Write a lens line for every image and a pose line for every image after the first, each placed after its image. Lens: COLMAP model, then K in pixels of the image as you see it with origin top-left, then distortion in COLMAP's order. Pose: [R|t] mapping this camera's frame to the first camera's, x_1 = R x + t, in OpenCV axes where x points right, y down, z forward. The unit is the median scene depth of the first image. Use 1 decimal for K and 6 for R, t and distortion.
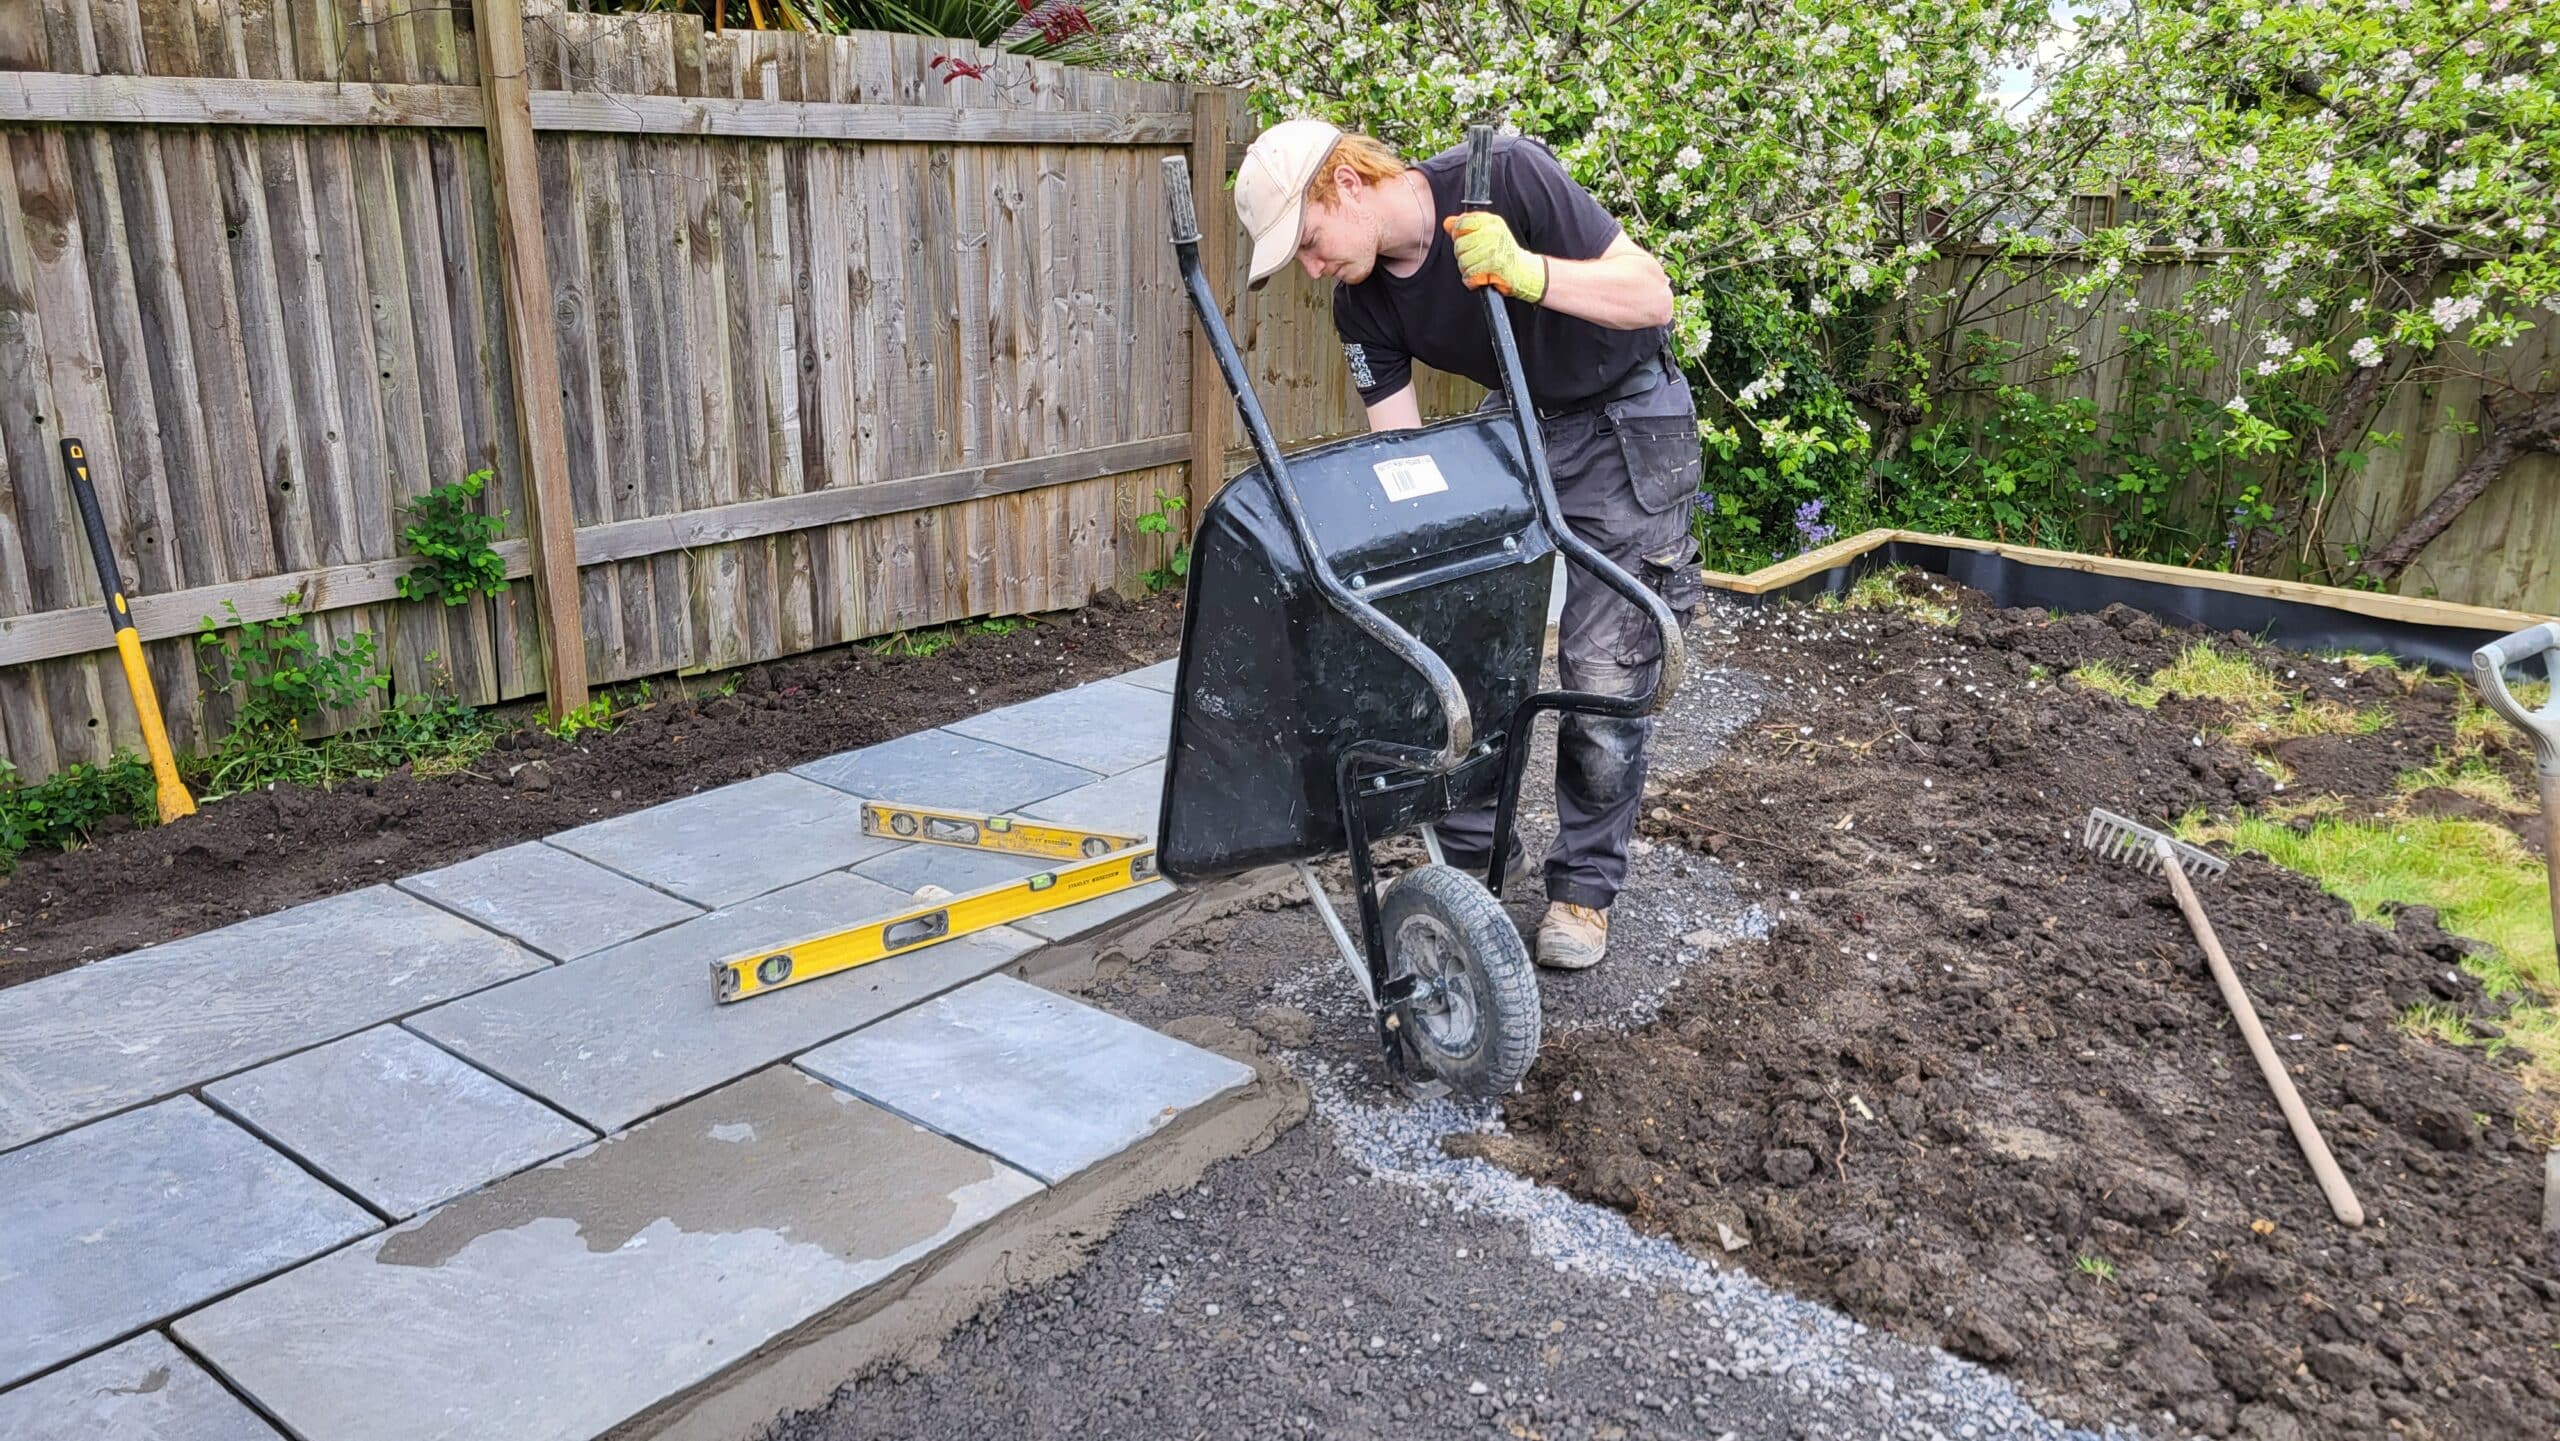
lens RADIAL K [[1910.5, 0, 1283.1], [0, 1910.5, 722.4], [0, 0, 1]] dist [0.059715, -0.040383]
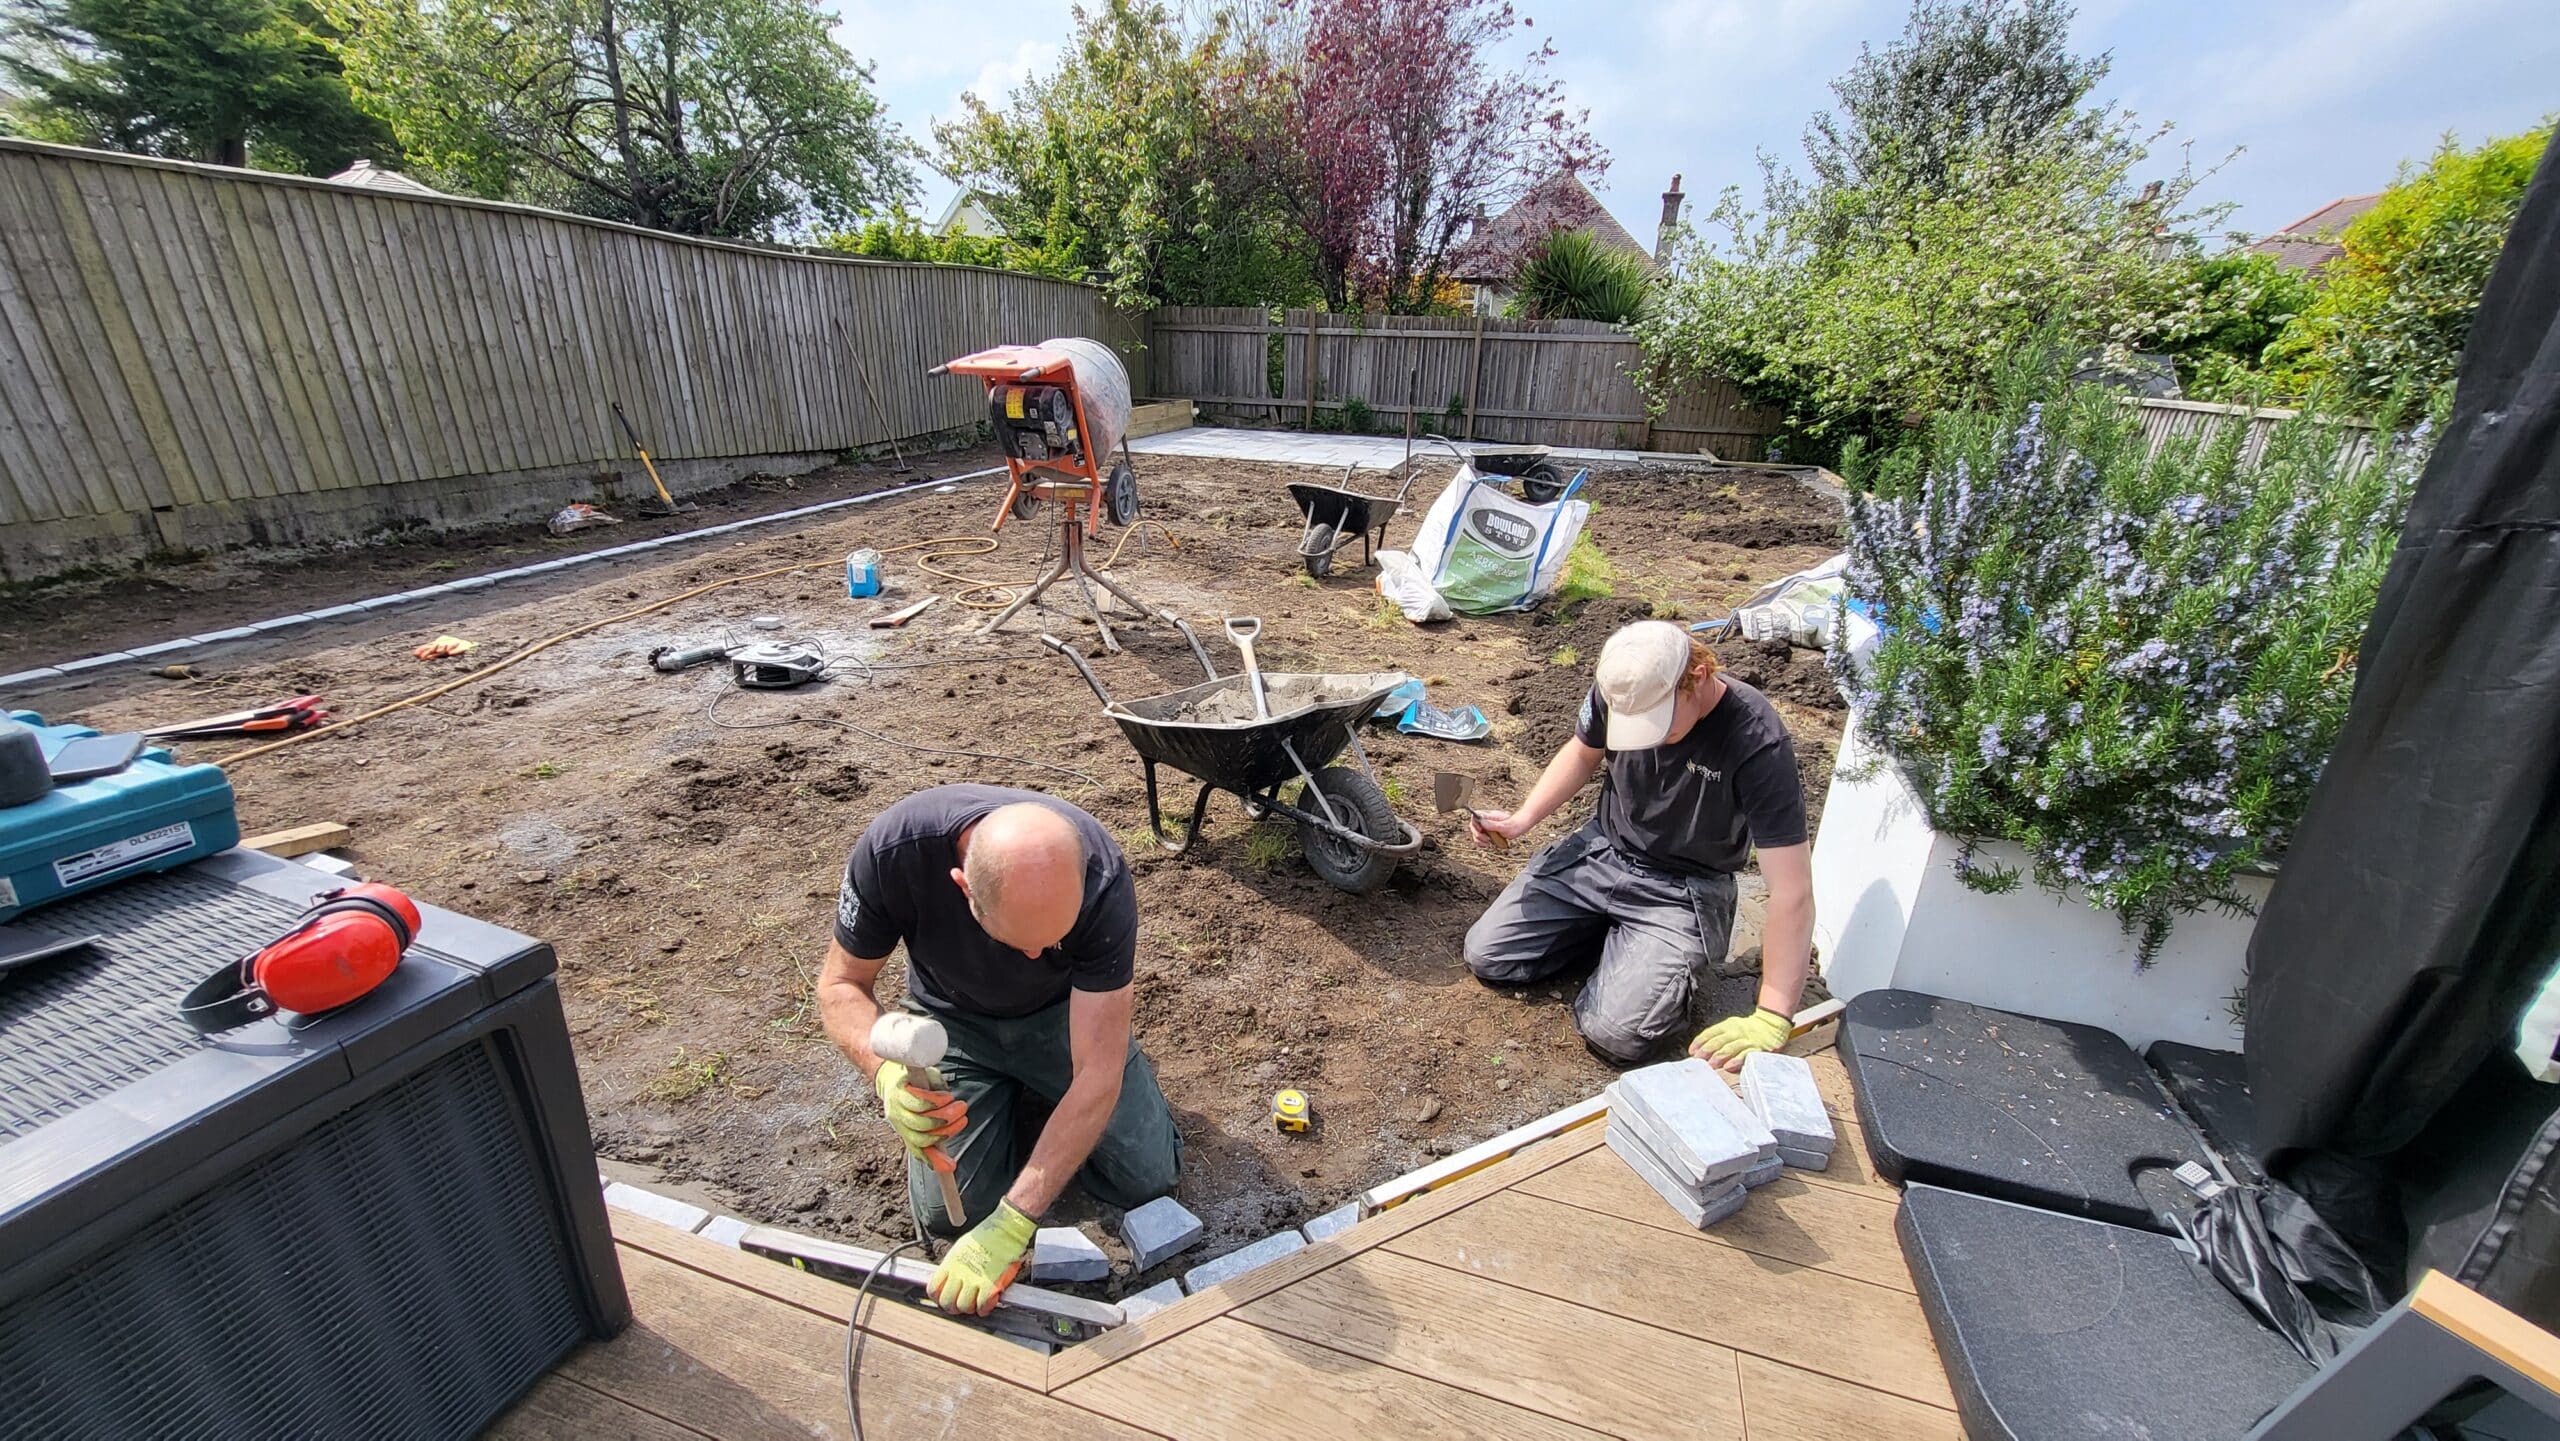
lens RADIAL K [[999.4, 0, 1265.5], [0, 999.4, 730.6], [0, 0, 1]] dist [0.003458, -0.000652]
pose [[0.382451, 0.342365, -0.858206, 2.290996], [-0.285760, 0.927110, 0.242507, 0.250799], [0.878677, 0.152494, 0.452408, -0.780364]]
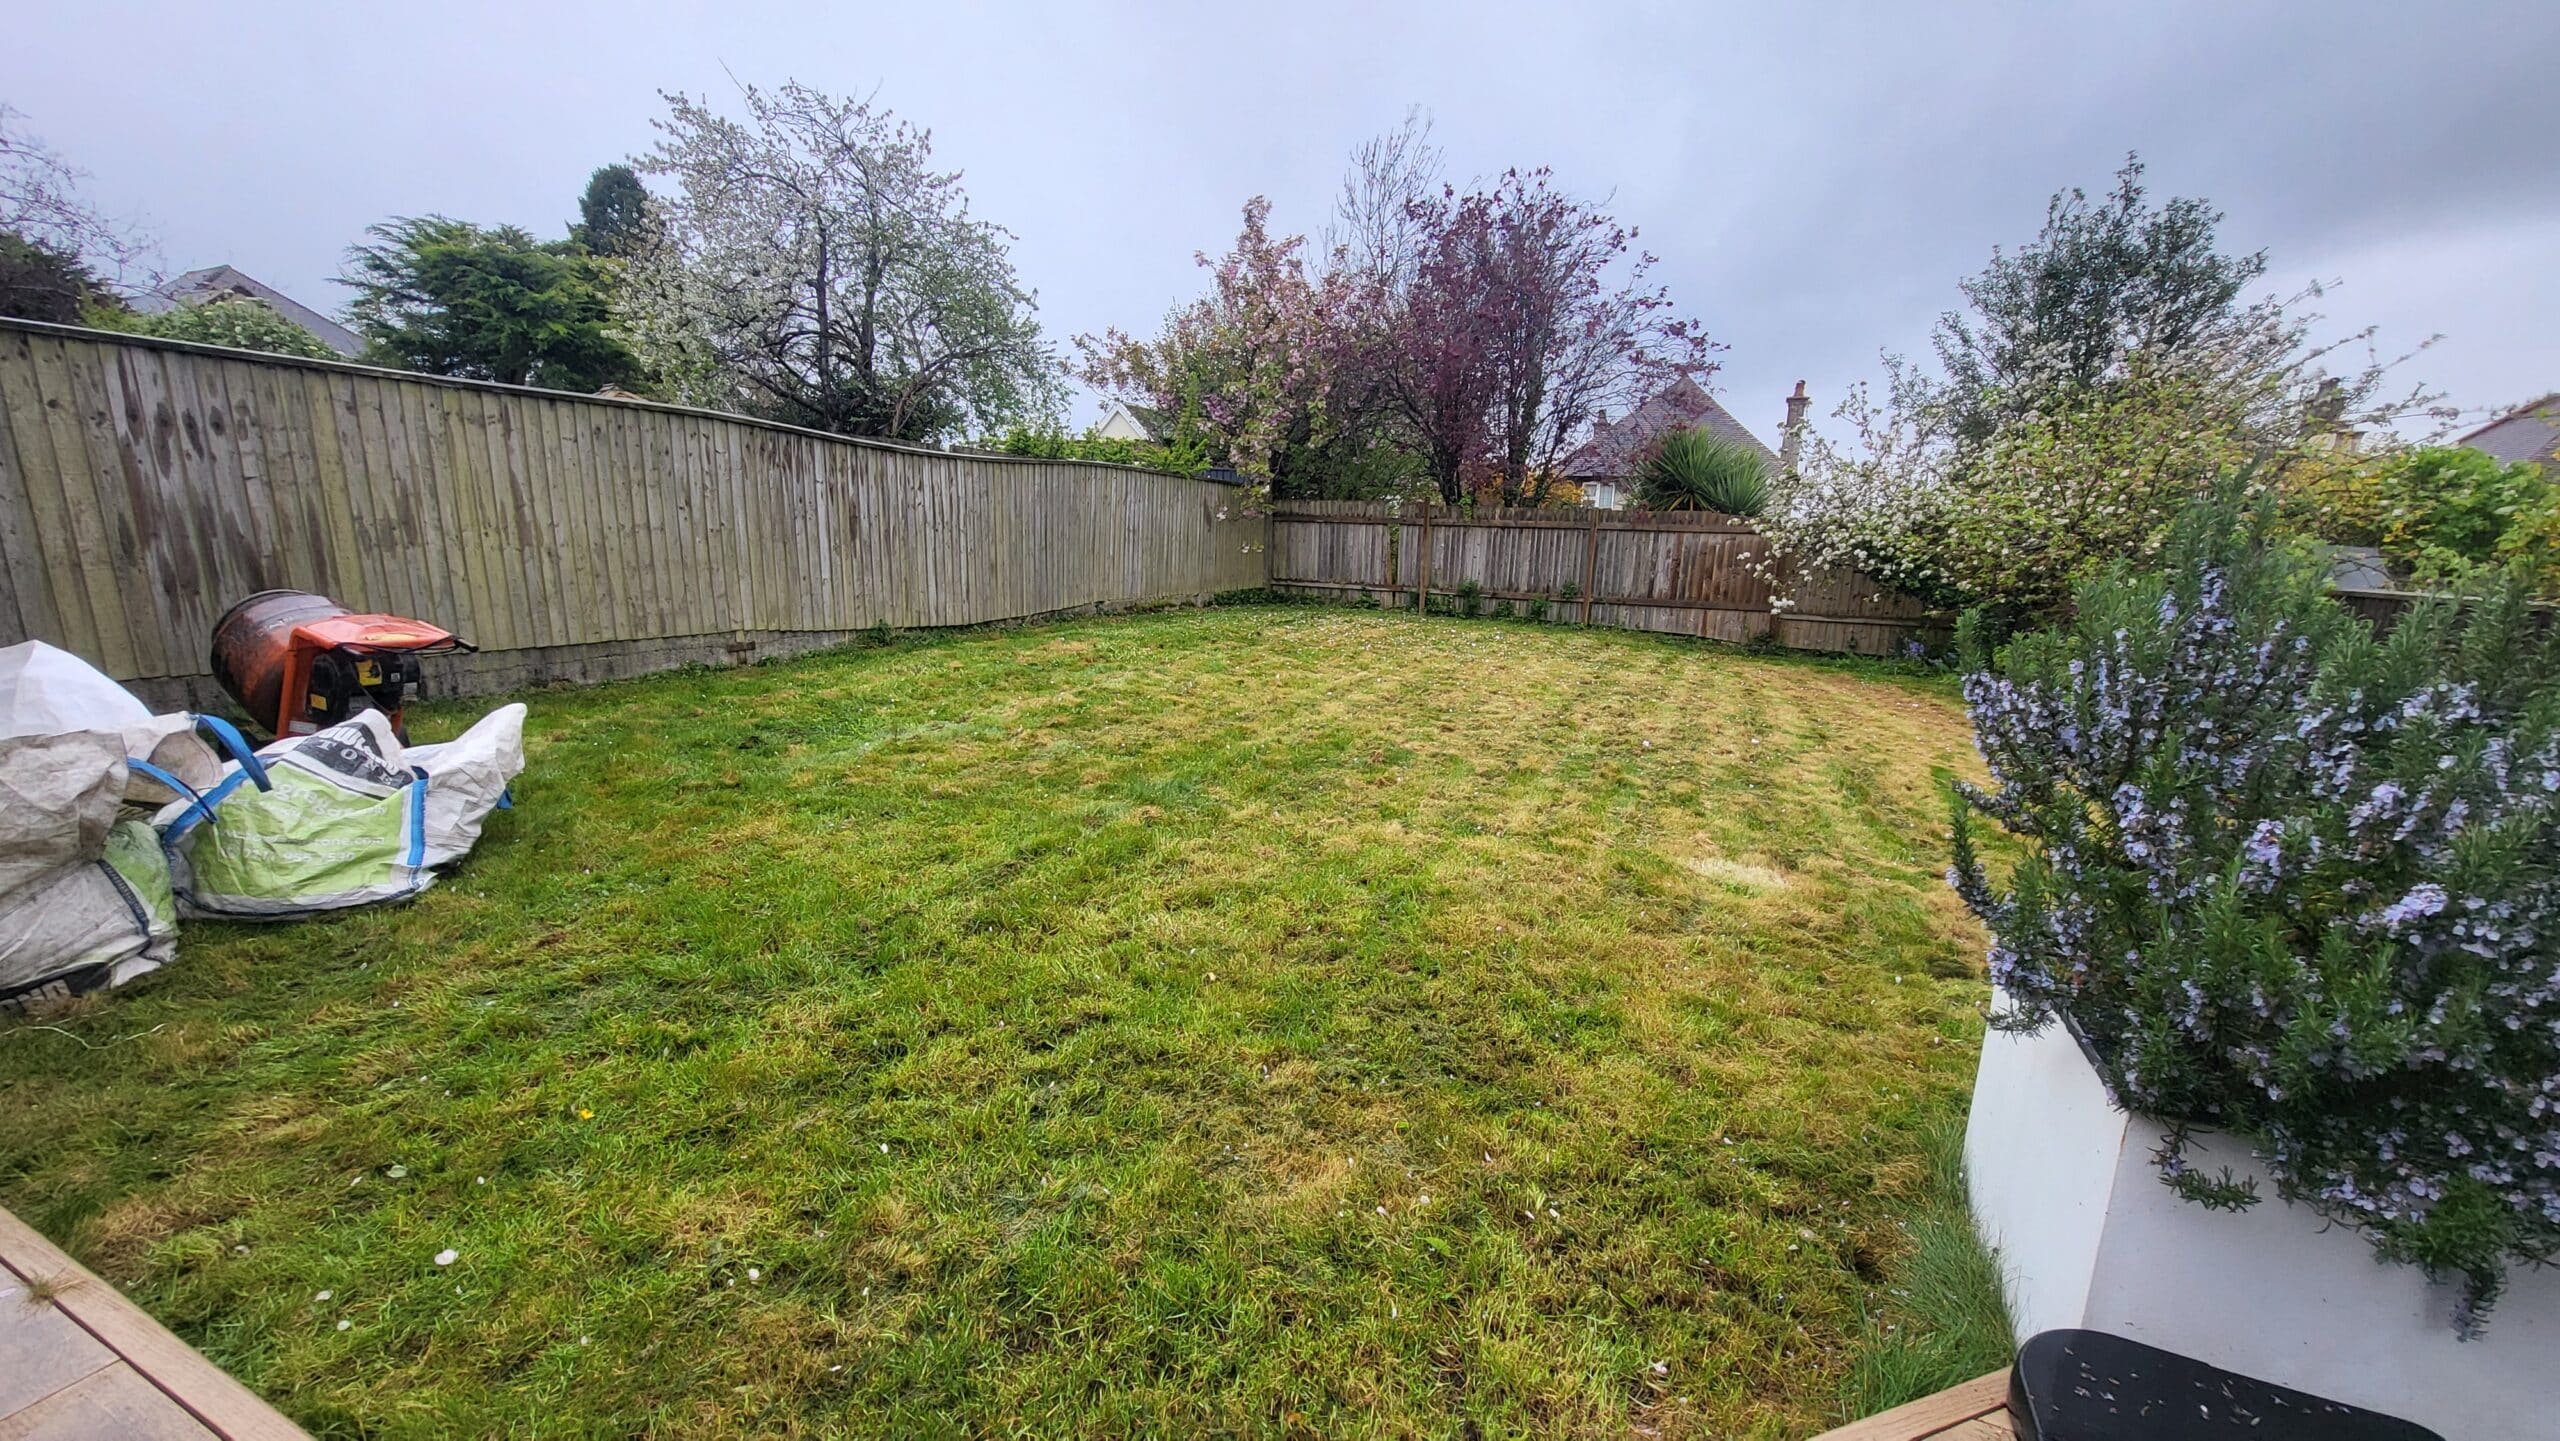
lens RADIAL K [[999.4, 0, 1262.1], [0, 999.4, 734.3], [0, 0, 1]] dist [0.003458, -0.000652]
pose [[0.260076, 0.195815, -0.945525, 2.257292], [-0.300793, 0.946927, 0.113369, 0.245794], [0.917542, 0.254923, 0.305173, -0.714389]]
